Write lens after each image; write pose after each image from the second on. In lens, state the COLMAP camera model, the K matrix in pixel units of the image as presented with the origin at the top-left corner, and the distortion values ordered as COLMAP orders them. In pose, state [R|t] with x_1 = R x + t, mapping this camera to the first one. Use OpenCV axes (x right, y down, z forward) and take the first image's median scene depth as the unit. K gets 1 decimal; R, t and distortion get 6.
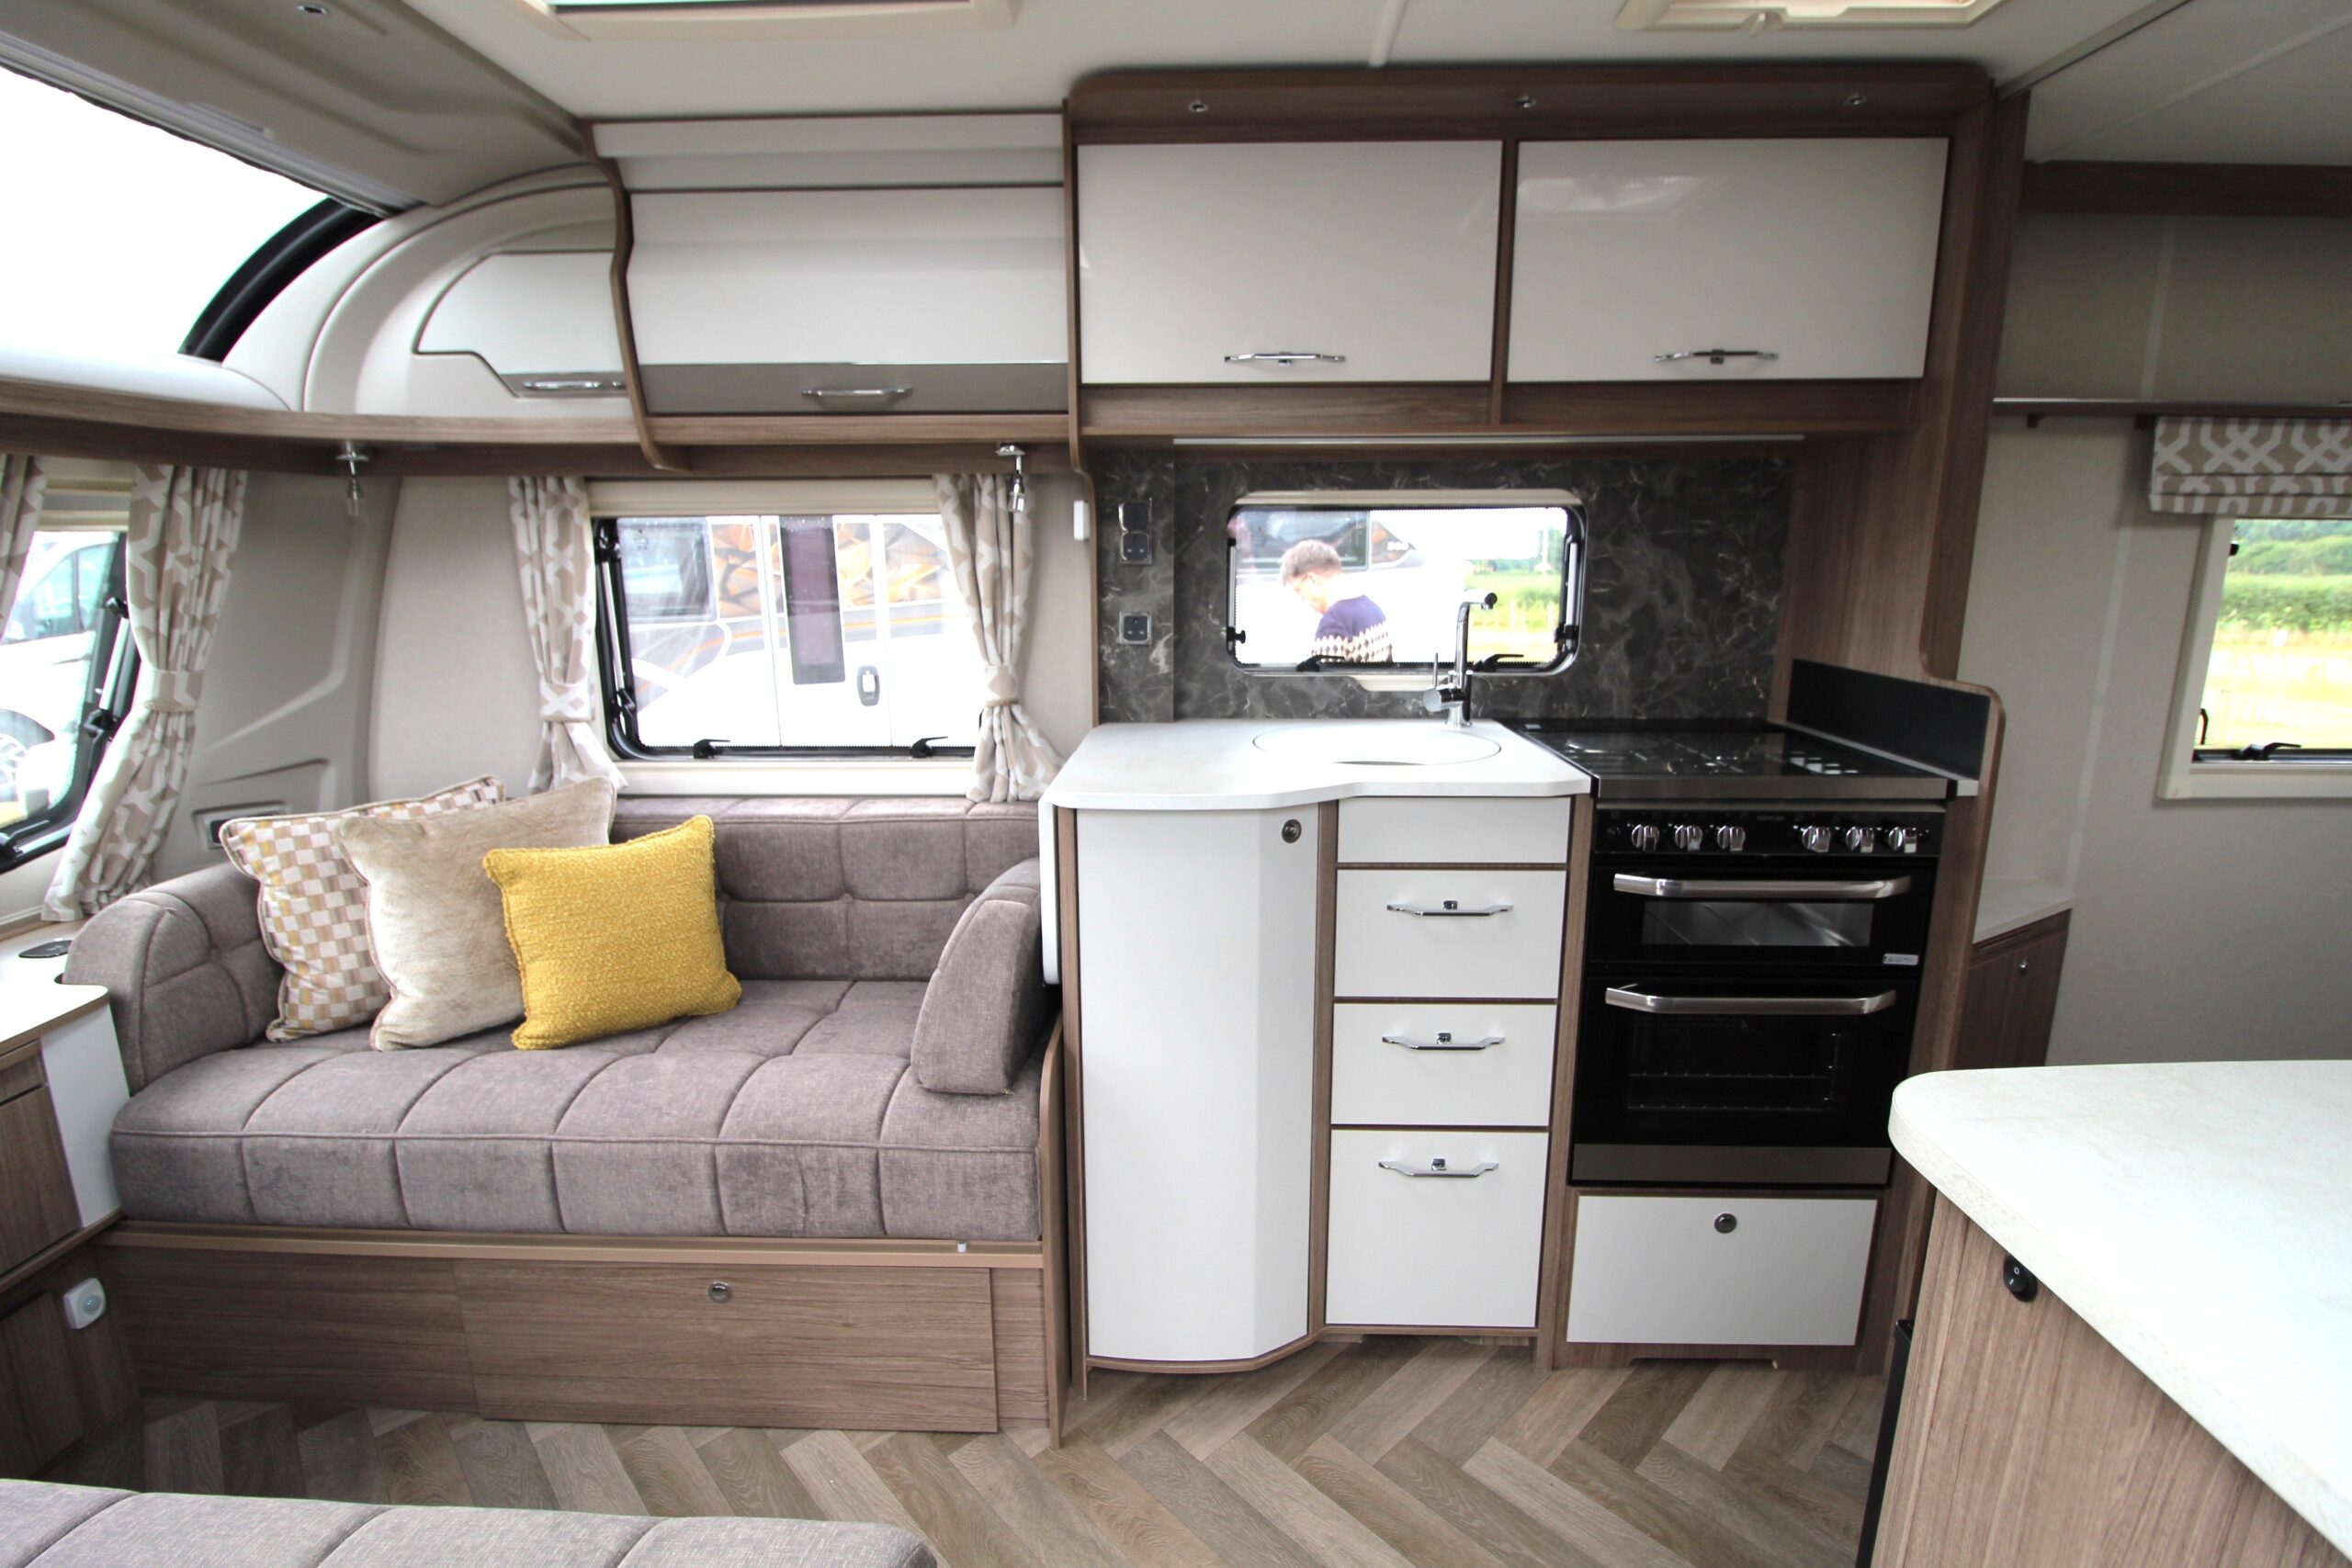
lens RADIAL K [[1091.0, 0, 1181.4], [0, 1091.0, 774.6], [0, 0, 1]] dist [-0.002141, -0.012631]
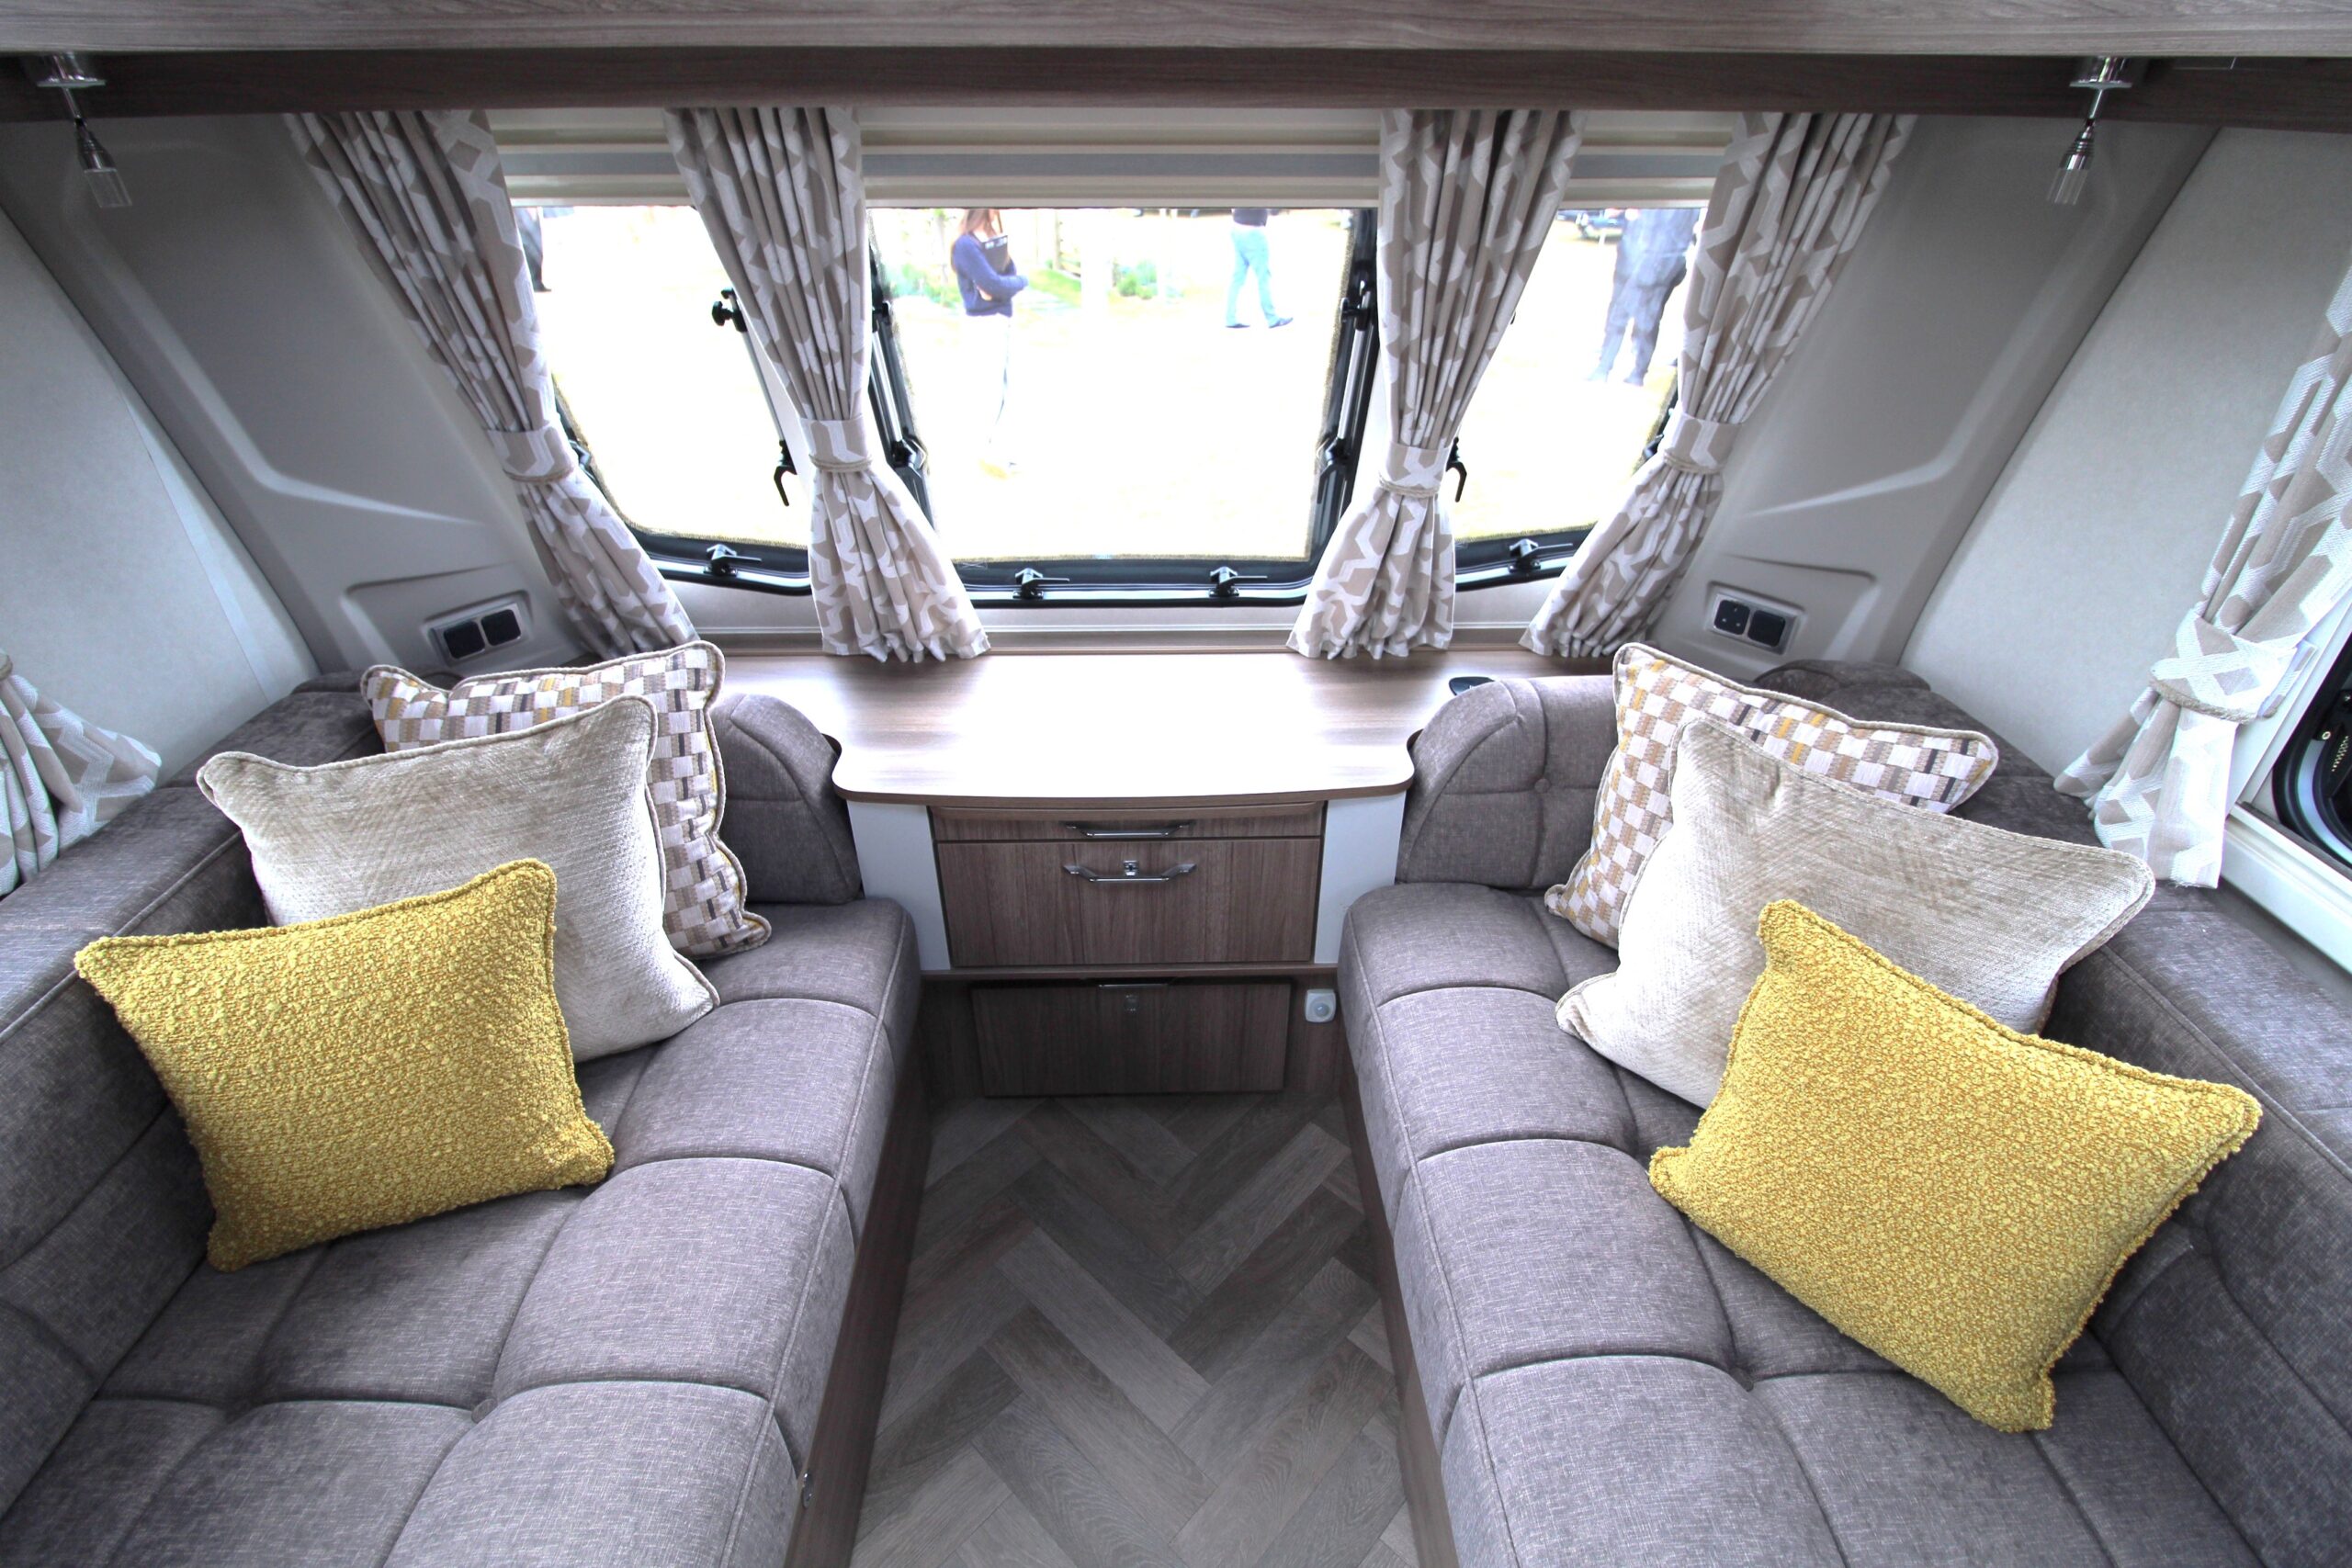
lens RADIAL K [[1091.0, 0, 1181.4], [0, 1091.0, 774.6], [0, 0, 1]] dist [-0.002141, -0.012631]
pose [[0.060109, 0.529428, -0.846223, -0.203027], [-0.204222, 0.836346, 0.508742, -0.198162], [0.977077, 0.142237, 0.158393, 0.572907]]
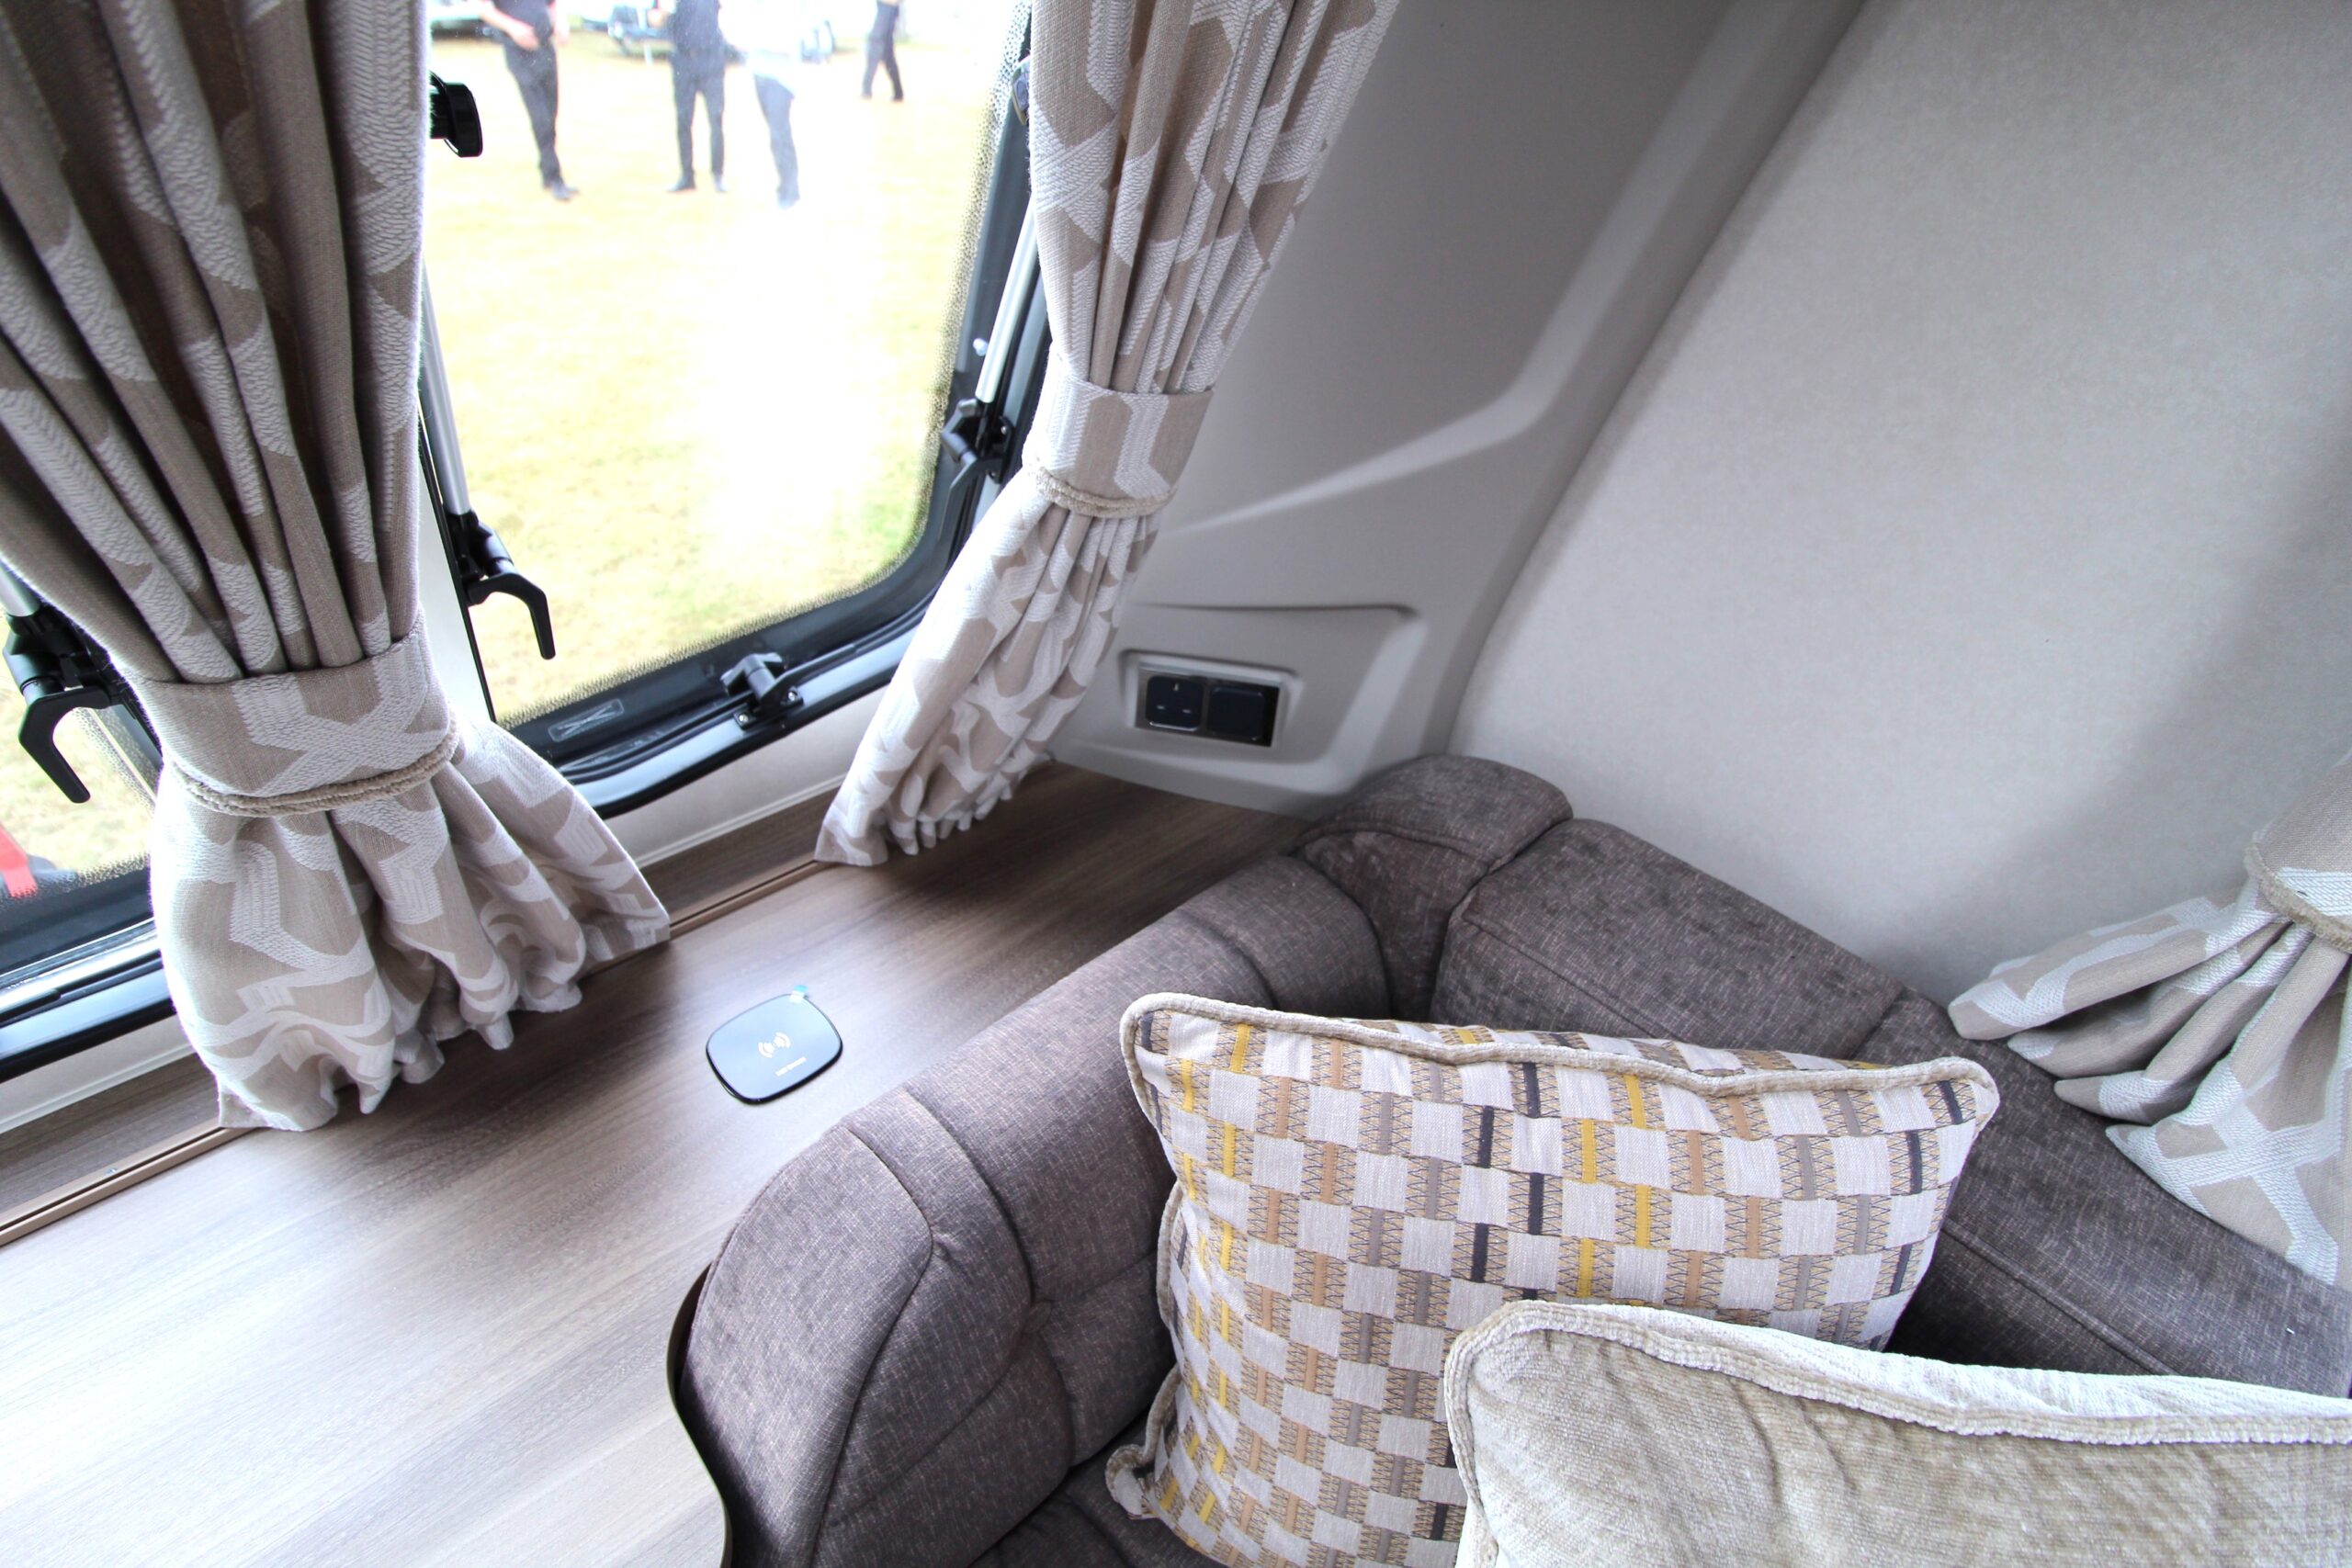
lens RADIAL K [[1089.3, 0, 1178.0], [0, 1089.3, 775.3], [0, 0, 1]] dist [0.000650, -0.014807]
pose [[0.701153, 0.475575, -0.531237, -0.730564], [-0.217171, 0.852104, 0.476189, -0.148495], [0.679133, -0.218512, 0.700736, 0.791092]]
